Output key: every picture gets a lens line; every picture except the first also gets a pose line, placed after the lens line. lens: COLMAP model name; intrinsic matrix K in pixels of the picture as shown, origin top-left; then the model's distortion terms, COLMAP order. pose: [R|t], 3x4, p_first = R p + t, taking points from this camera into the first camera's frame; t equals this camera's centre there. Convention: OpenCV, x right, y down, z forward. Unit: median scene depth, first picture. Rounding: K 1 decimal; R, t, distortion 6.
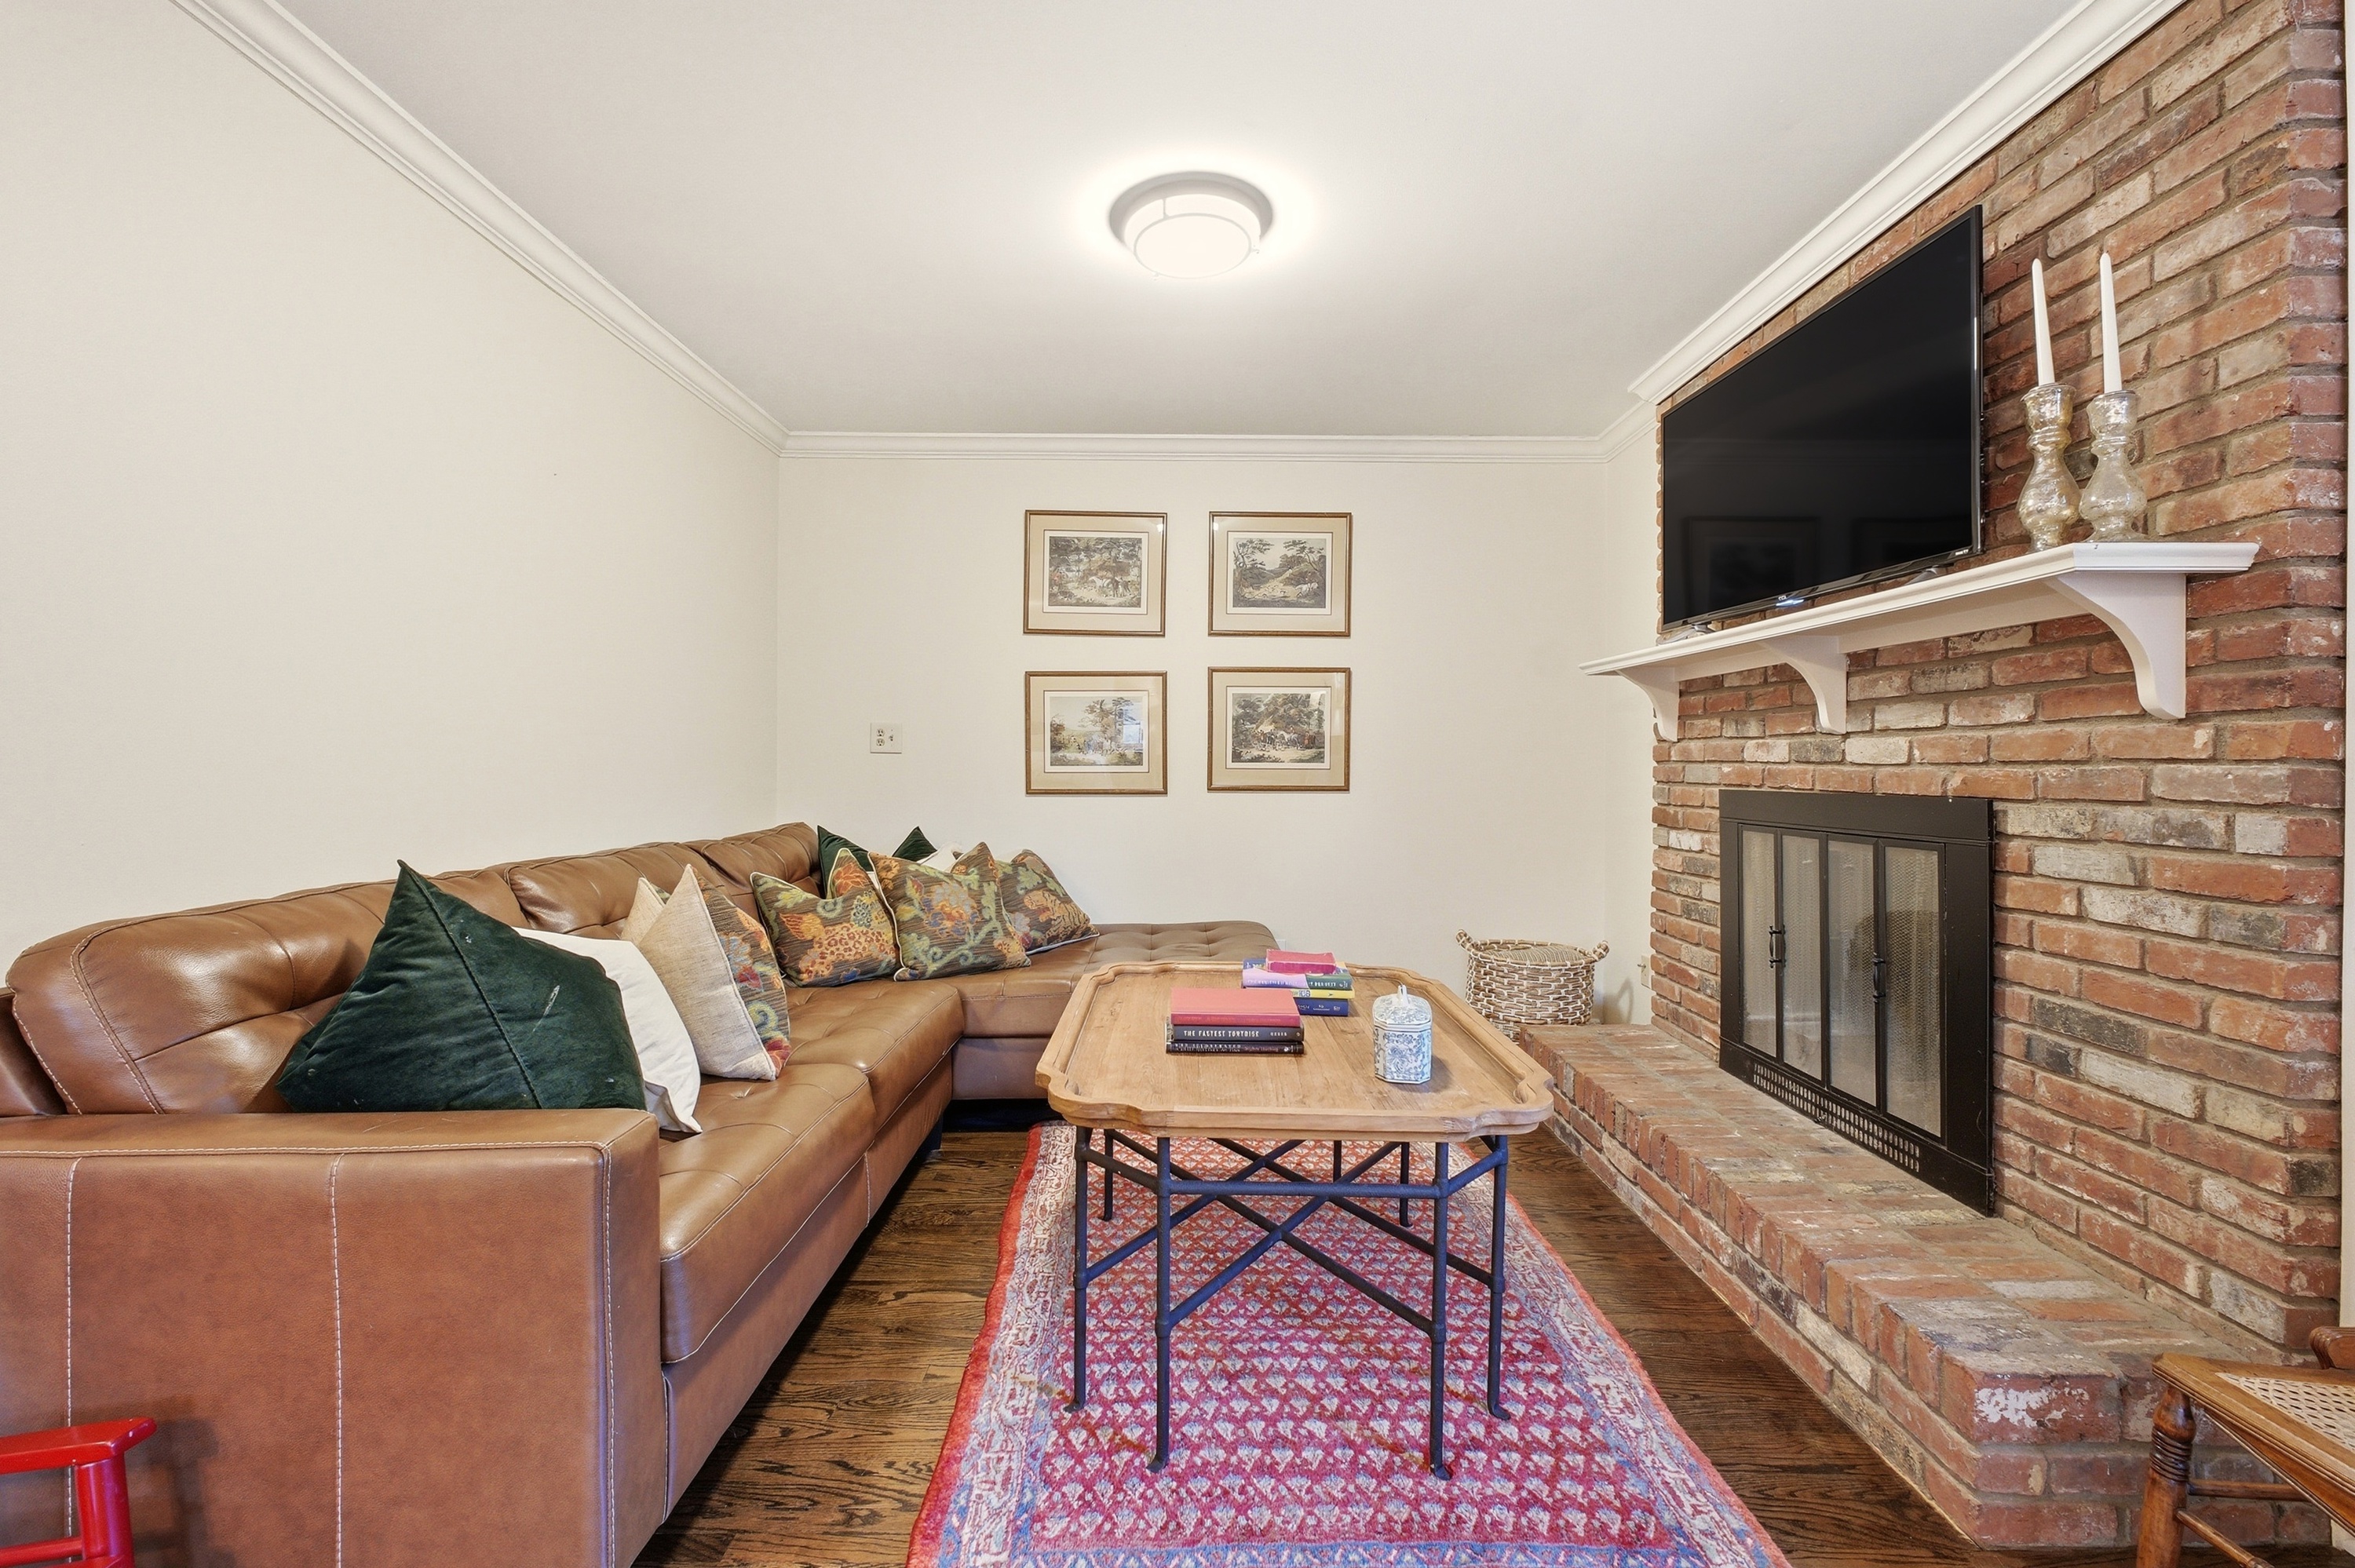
lens RADIAL K [[1006.5, 0, 1191.6], [0, 1006.5, 765.7], [0, 0, 1]] dist [-0.001744, 0.000902]
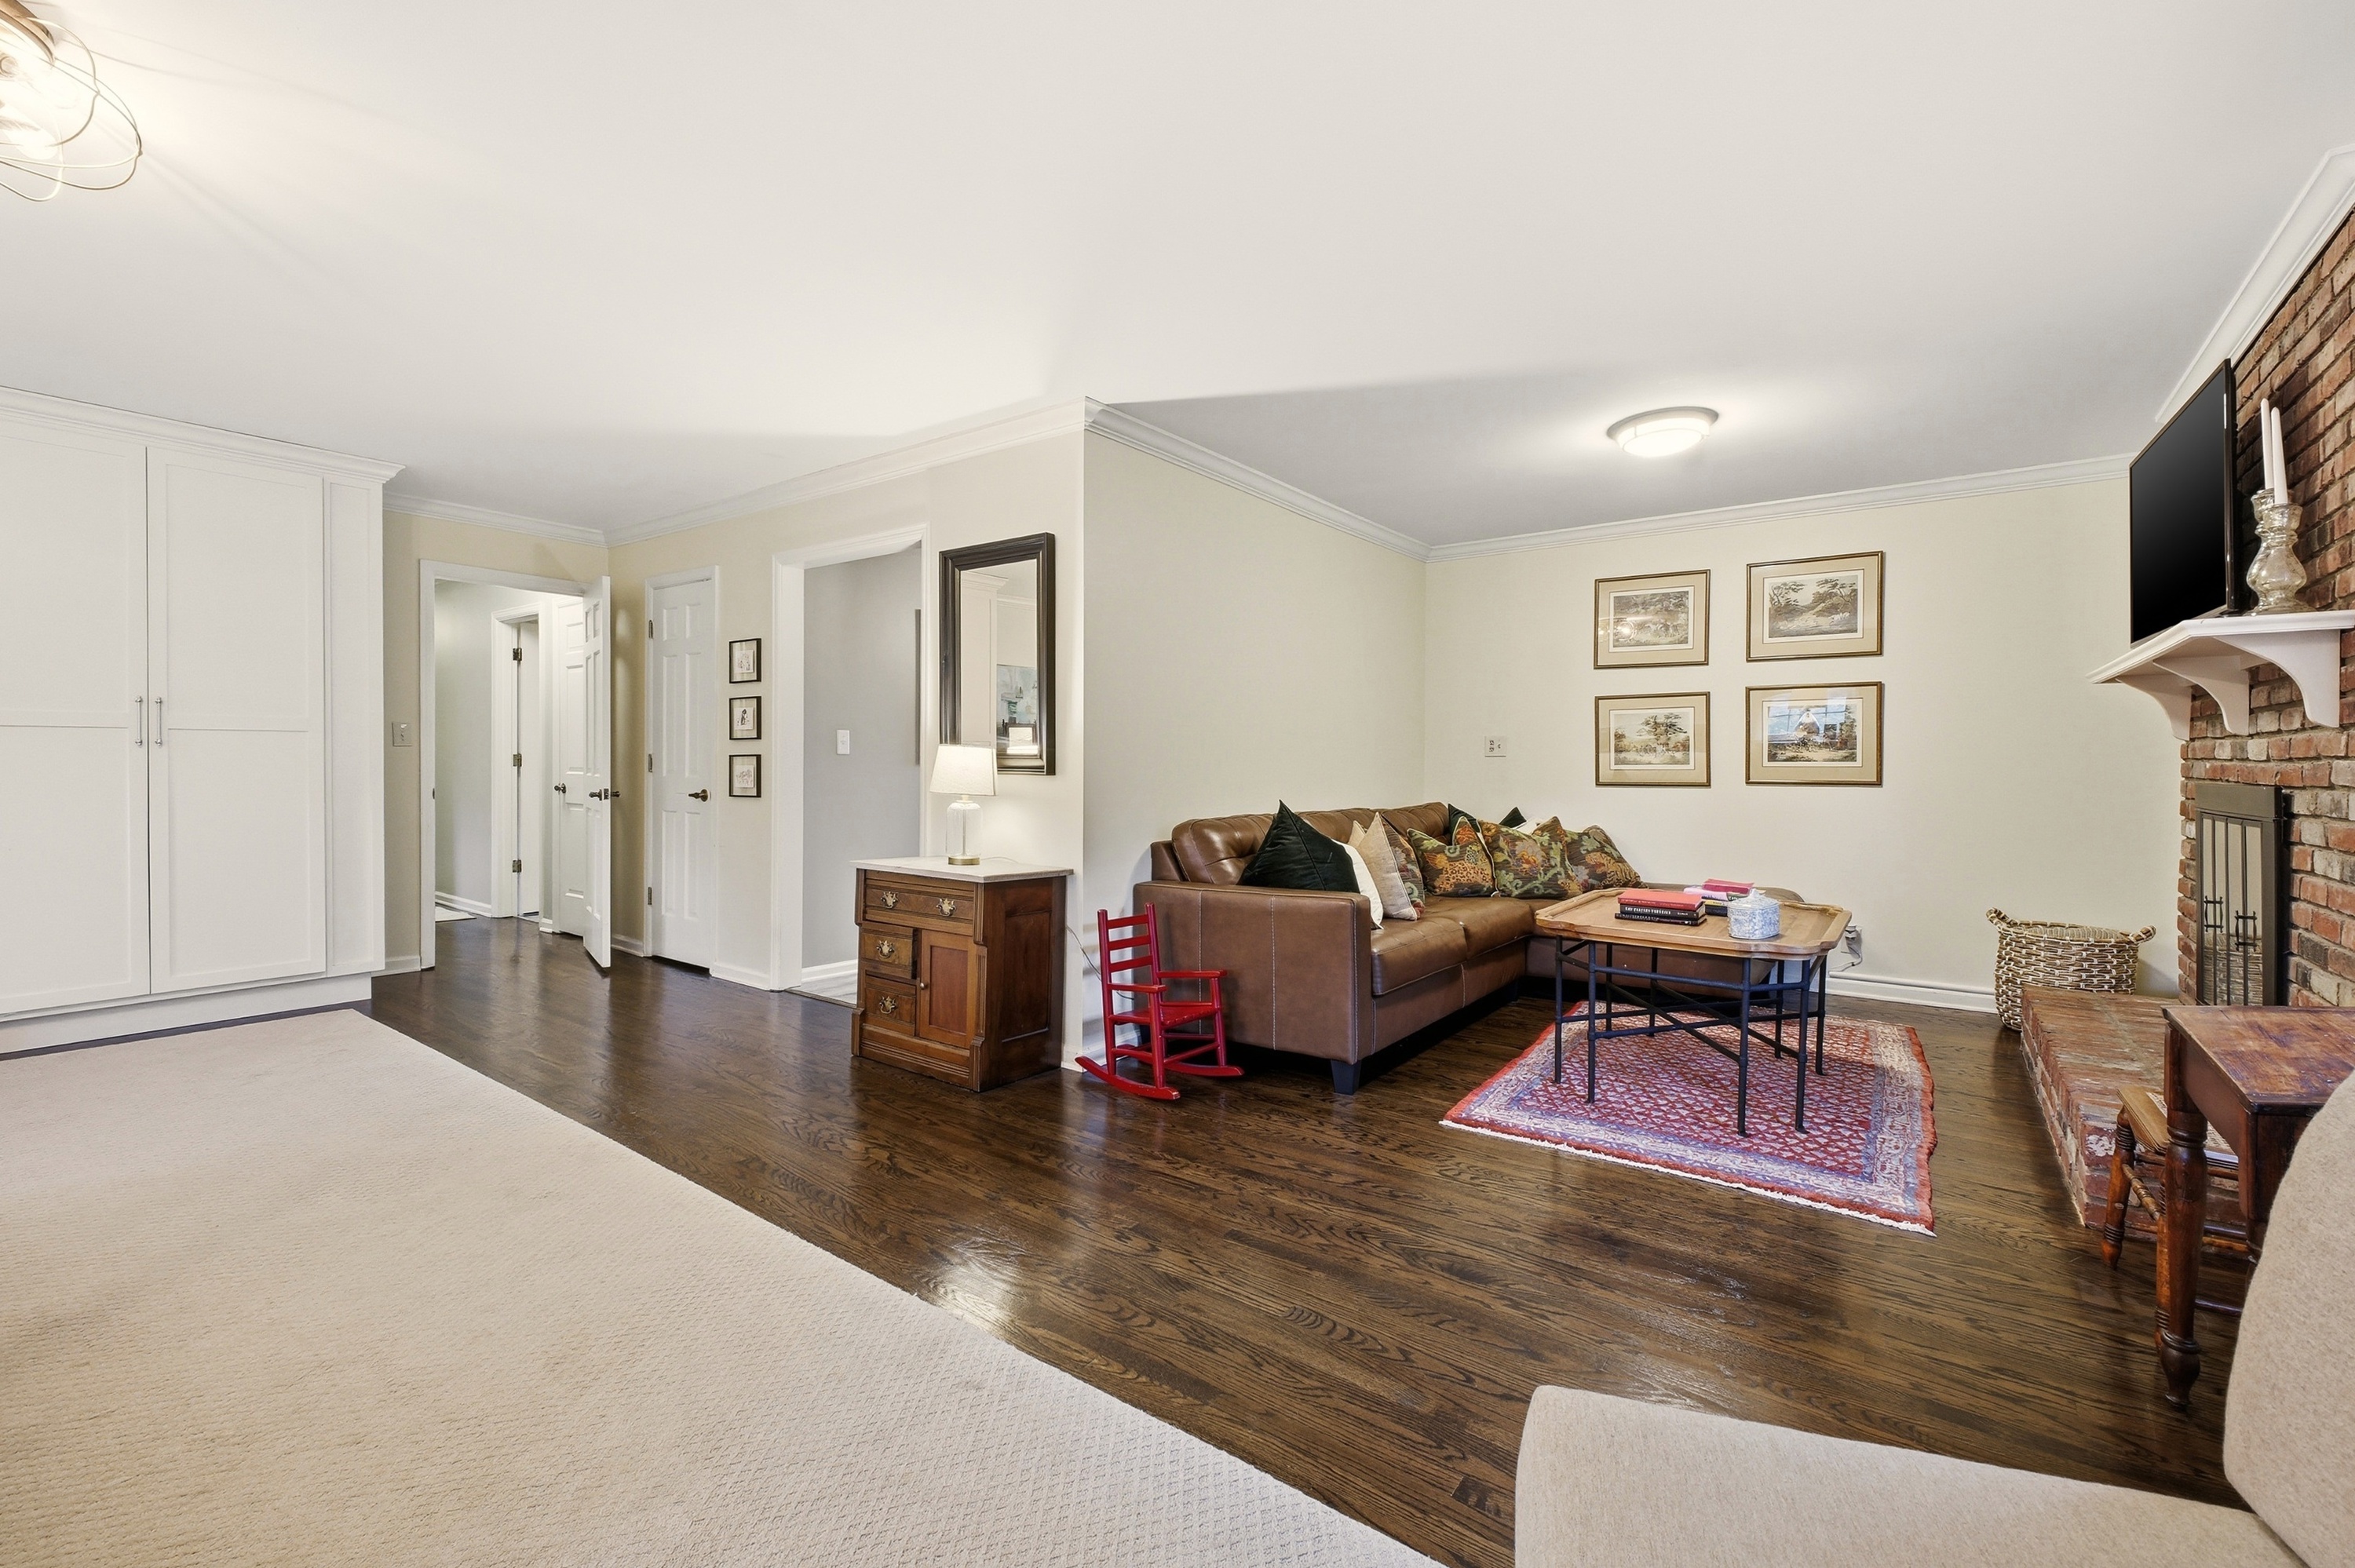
lens RADIAL K [[1006.5, 0, 1182.1], [0, 1006.5, 766.2], [0, 0, 1]] dist [-0.001744, 0.000902]
pose [[0.801310, -0.002031, -0.598246, 0.264993], [0.001946, 0.999998, -0.000788, 0.002452], [0.598246, -0.000533, 0.801312, -0.571686]]
